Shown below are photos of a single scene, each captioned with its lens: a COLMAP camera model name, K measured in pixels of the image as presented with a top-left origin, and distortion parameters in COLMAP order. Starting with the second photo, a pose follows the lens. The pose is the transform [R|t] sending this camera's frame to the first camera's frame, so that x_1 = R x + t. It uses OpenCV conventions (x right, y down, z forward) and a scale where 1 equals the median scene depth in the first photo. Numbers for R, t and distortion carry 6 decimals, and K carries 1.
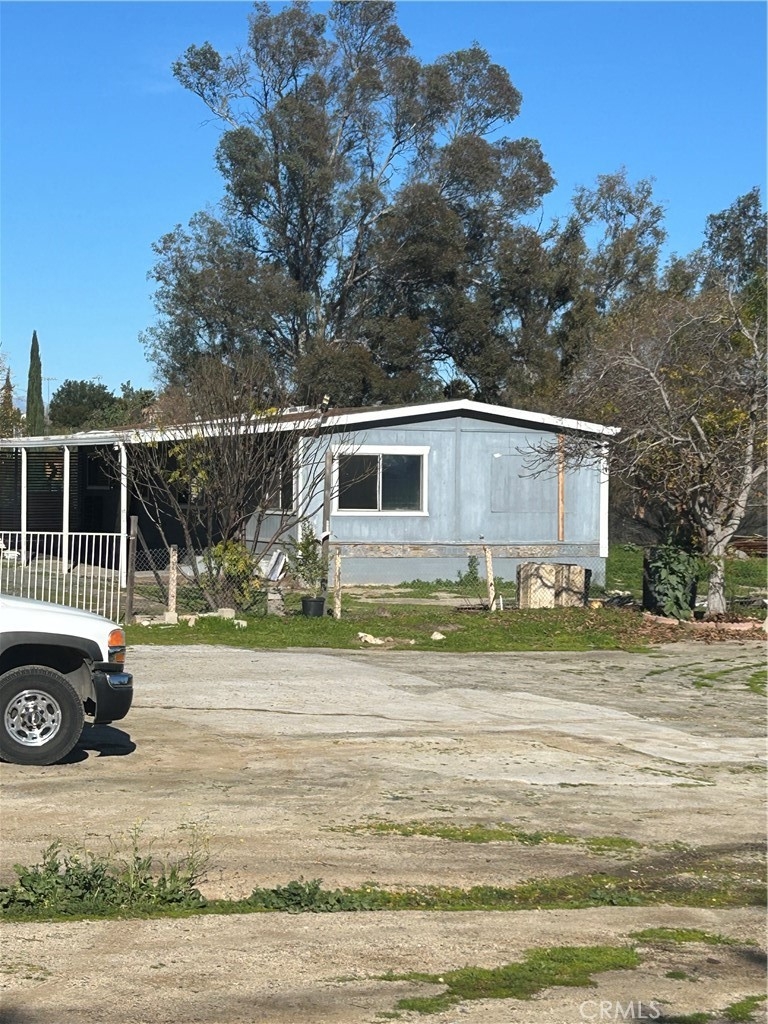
lens RADIAL K [[2200.3, 0, 385.2], [0, 2200.3, 510.0], [0, 0, 1]] dist [0.340412, 0.000000]
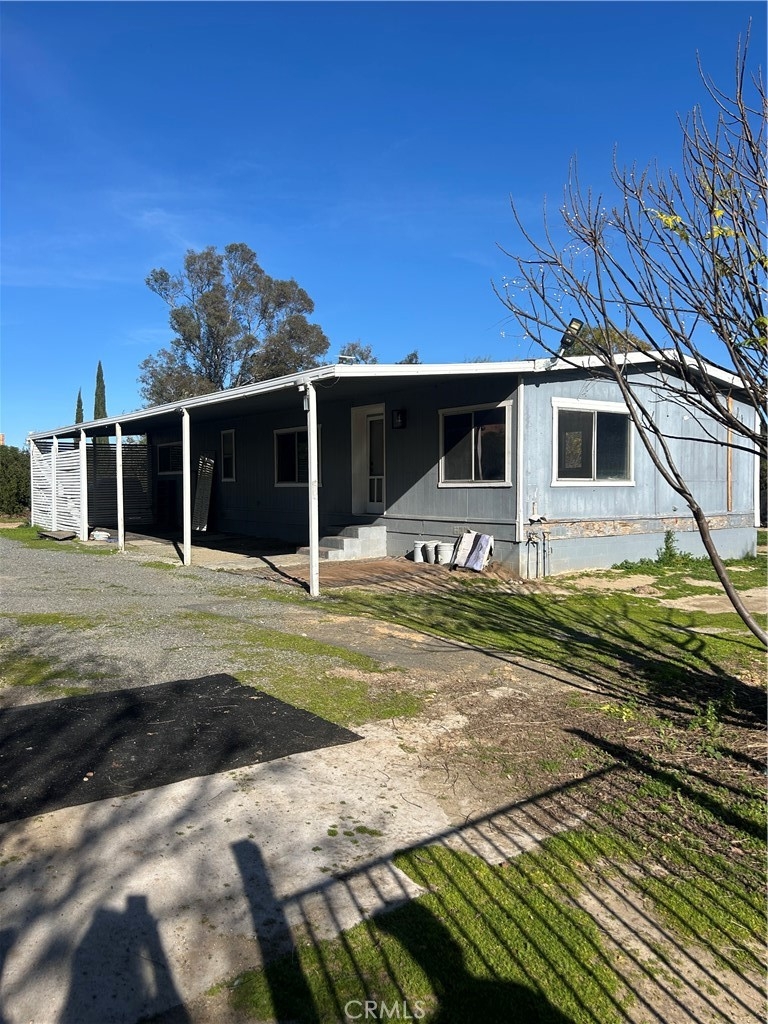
lens RADIAL K [[766.4, 0, 380.9], [0, 766.4, 520.7], [0, 0, 1]] dist [0.032346, -0.048274]
pose [[0.972757, -0.027418, 0.230199, -0.056577], [0.020864, 0.999306, 0.030855, 0.001926], [-0.230885, -0.025212, 0.972654, 0.285004]]
